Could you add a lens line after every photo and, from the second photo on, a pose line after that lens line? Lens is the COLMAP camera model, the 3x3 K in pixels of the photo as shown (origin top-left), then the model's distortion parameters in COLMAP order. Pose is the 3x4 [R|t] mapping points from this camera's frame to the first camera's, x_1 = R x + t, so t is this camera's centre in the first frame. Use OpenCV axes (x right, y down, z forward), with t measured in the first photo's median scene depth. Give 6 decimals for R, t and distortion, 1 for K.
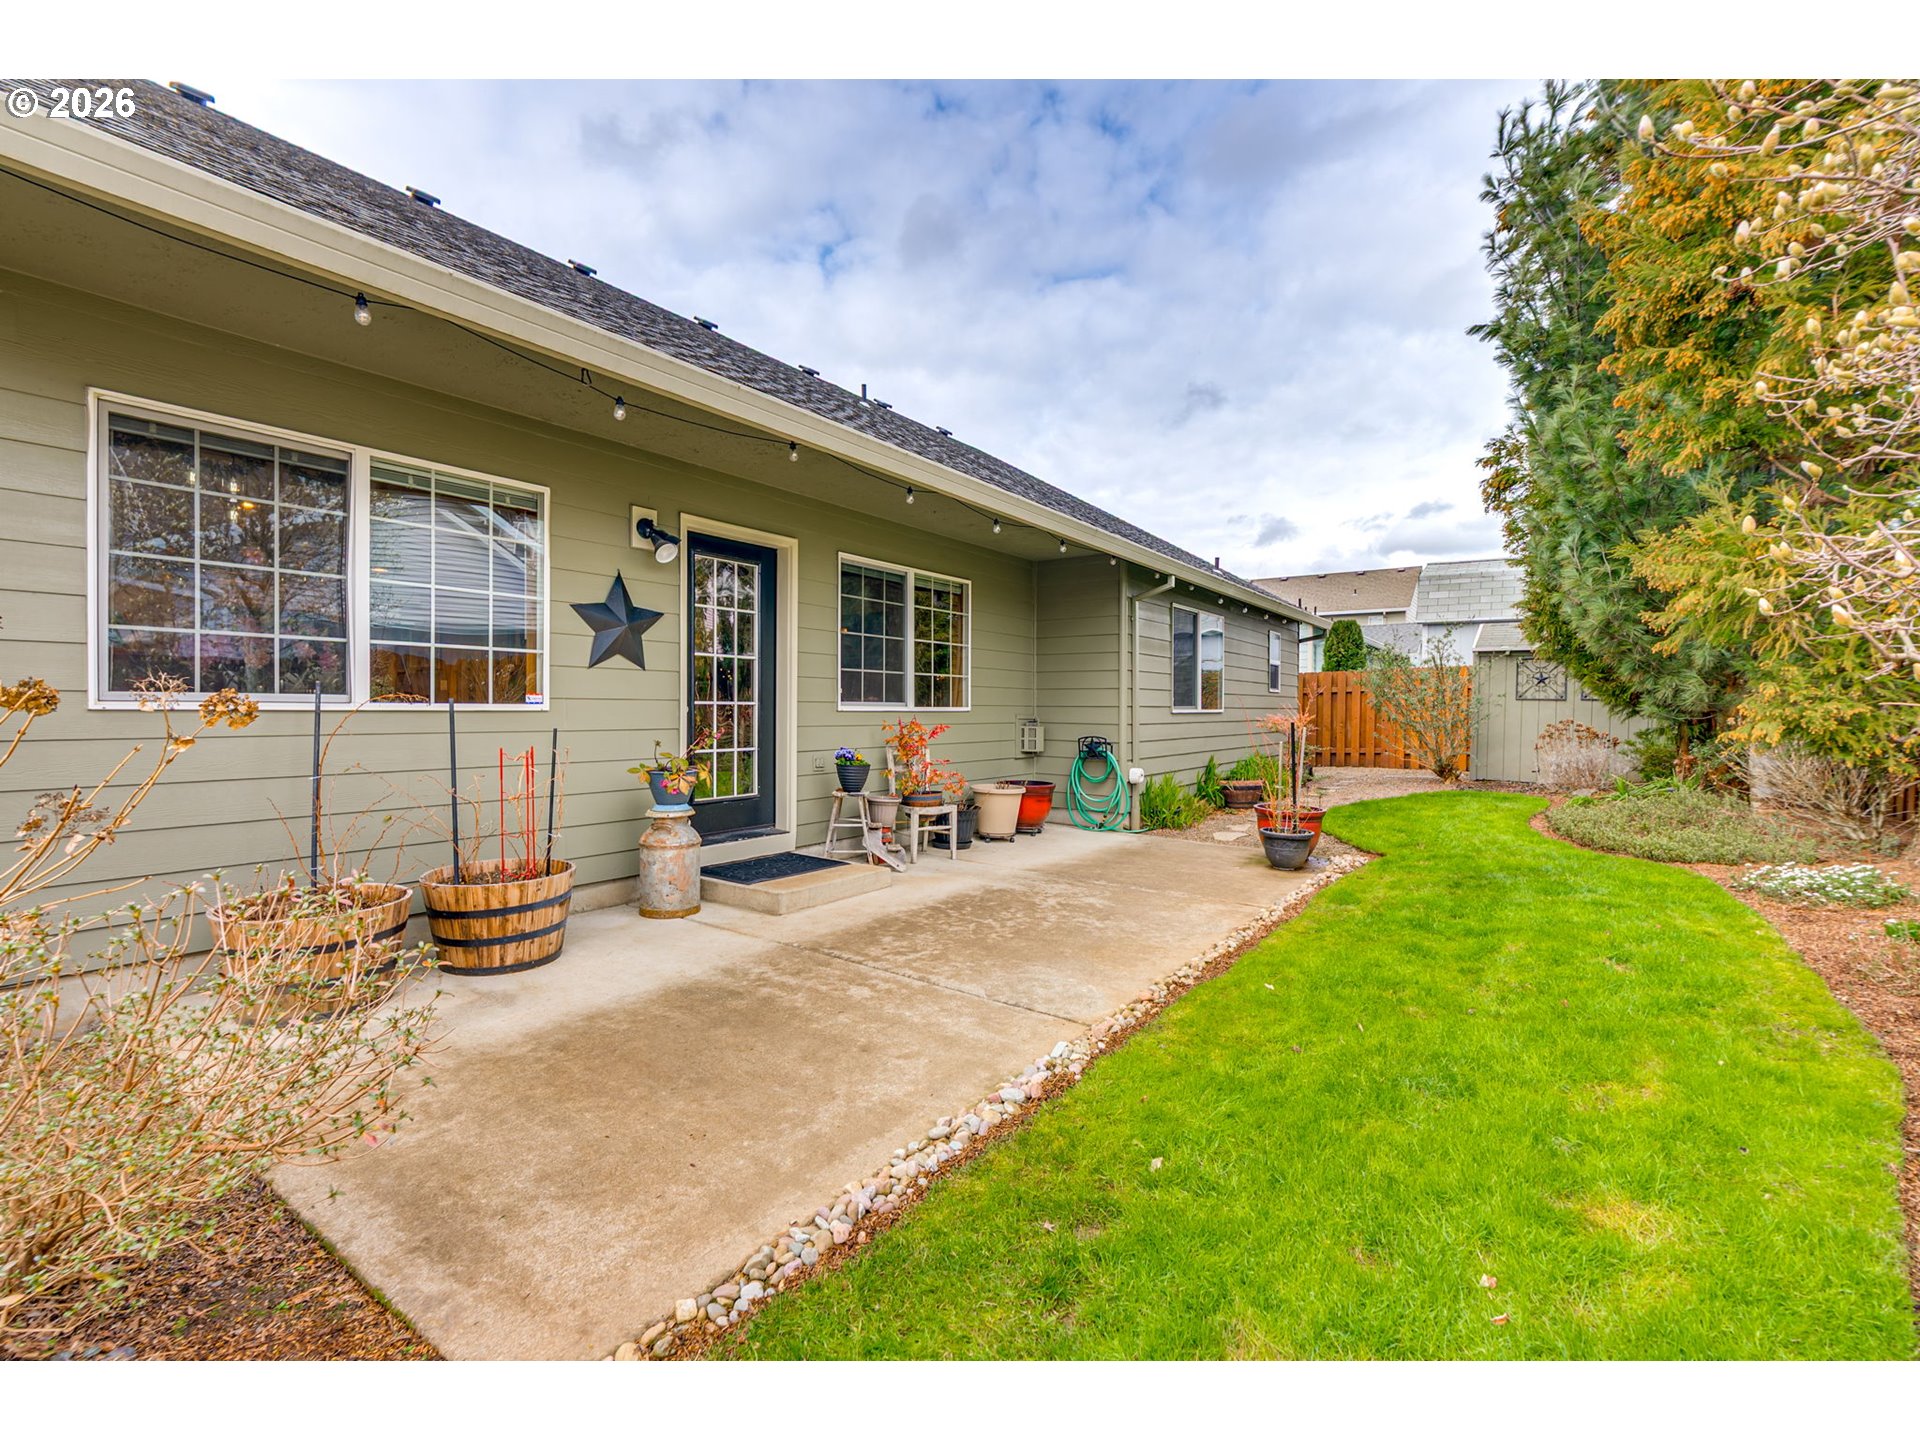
lens RADIAL K [[858.0, 0, 946.0], [0, 858.0, 718.1], [0, 0, 1]] dist [-0.004166, -0.000649]
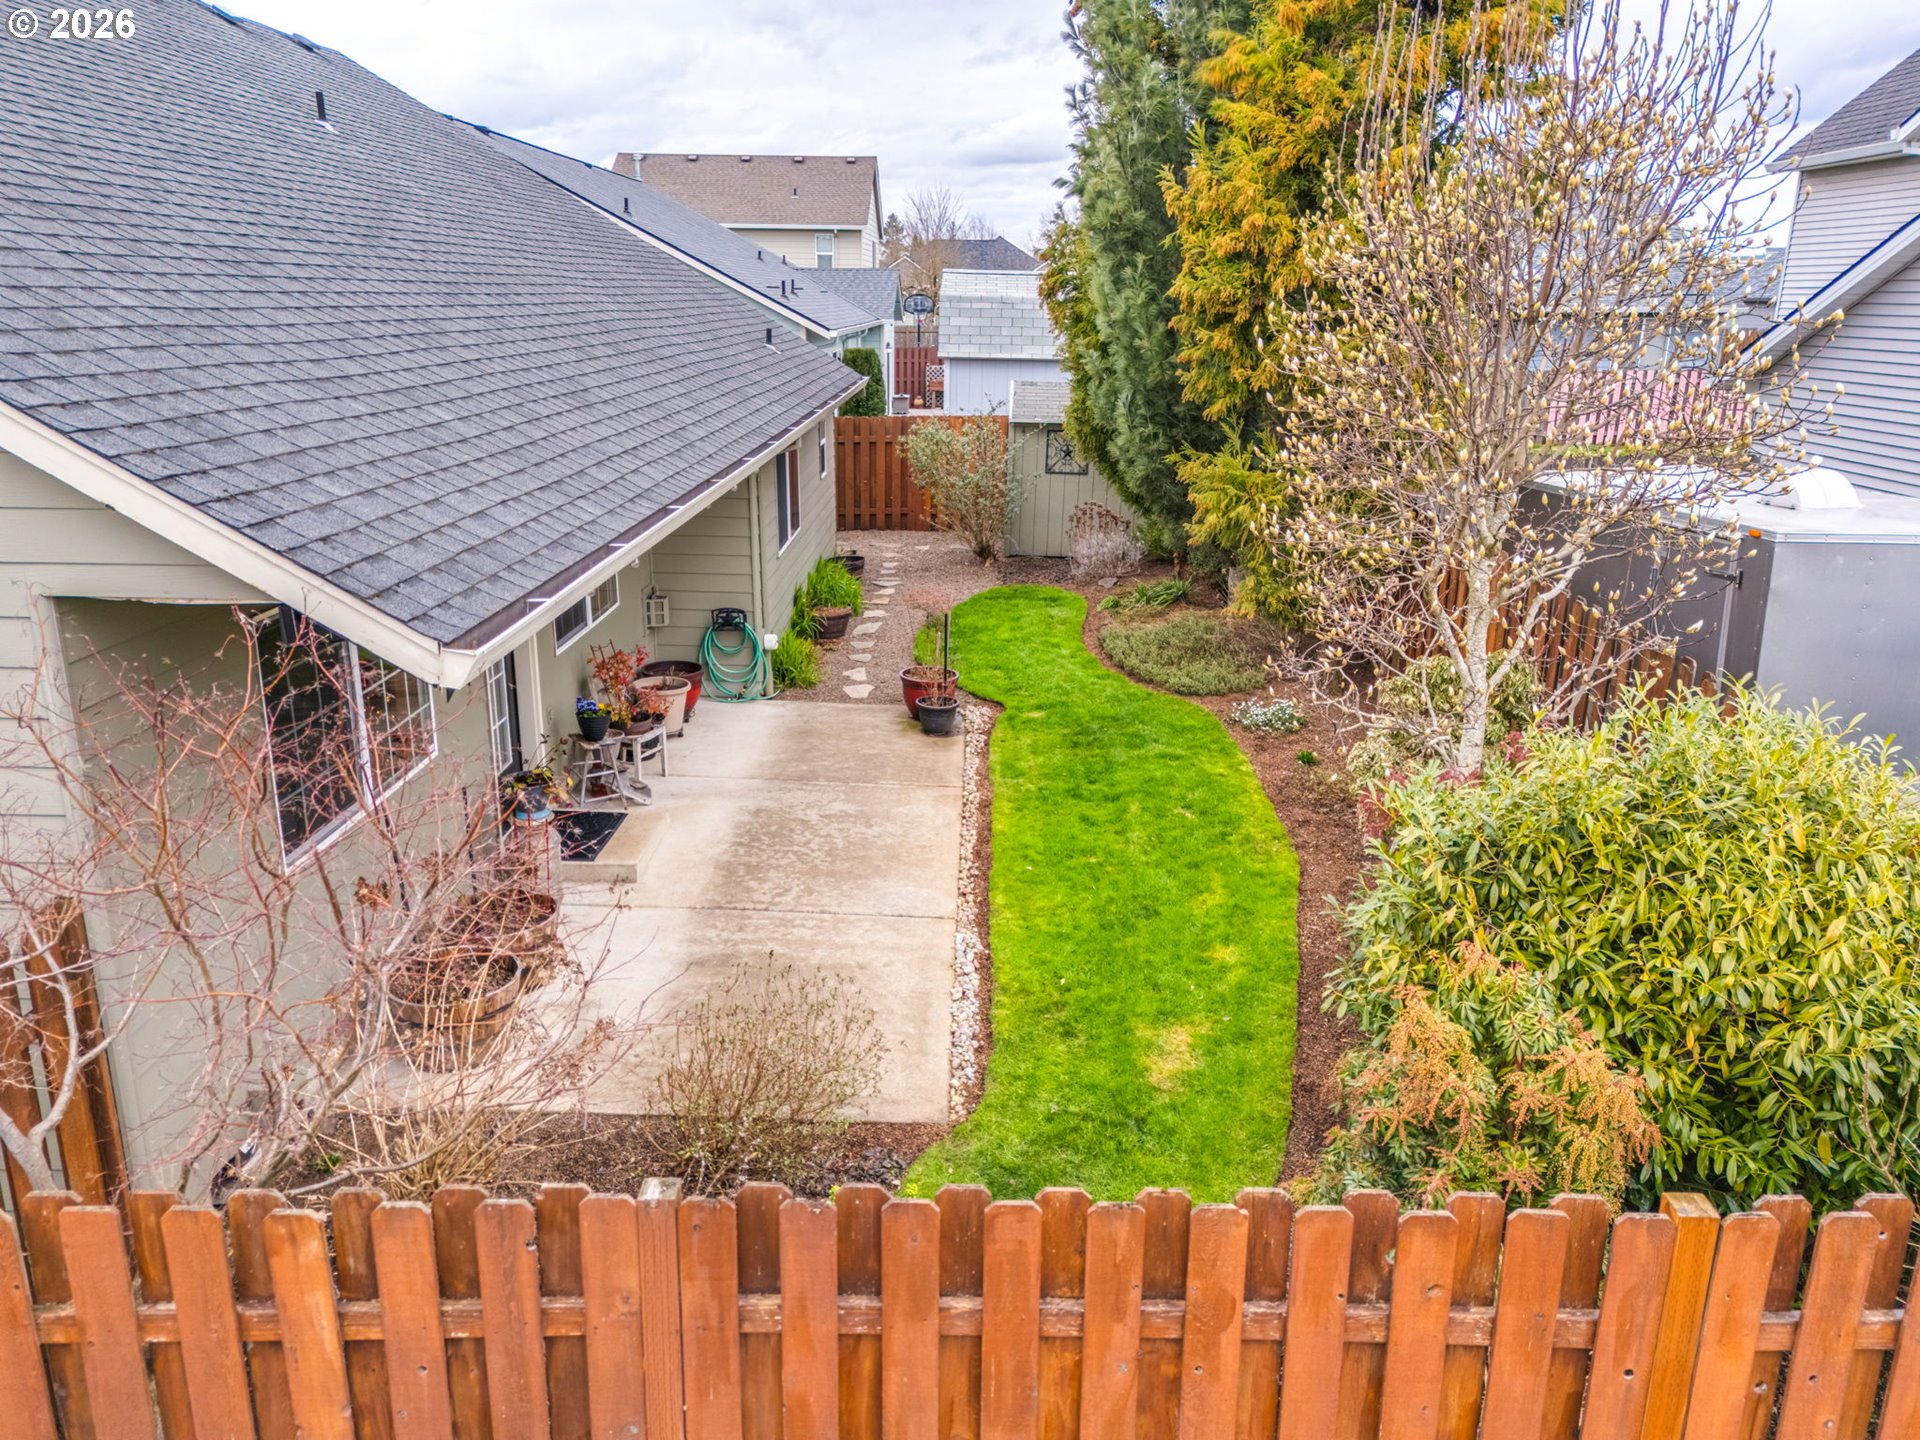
lens RADIAL K [[1448.1, 0, 961.2], [0, 1448.1, 713.0], [0, 0, 1]] dist [0.013367, -0.000141]
pose [[0.820472, -0.158908, 0.549157, -0.900535], [-0.006739, 0.957836, 0.287236, -0.572795], [-0.571646, -0.239370, 0.784807, -0.764538]]
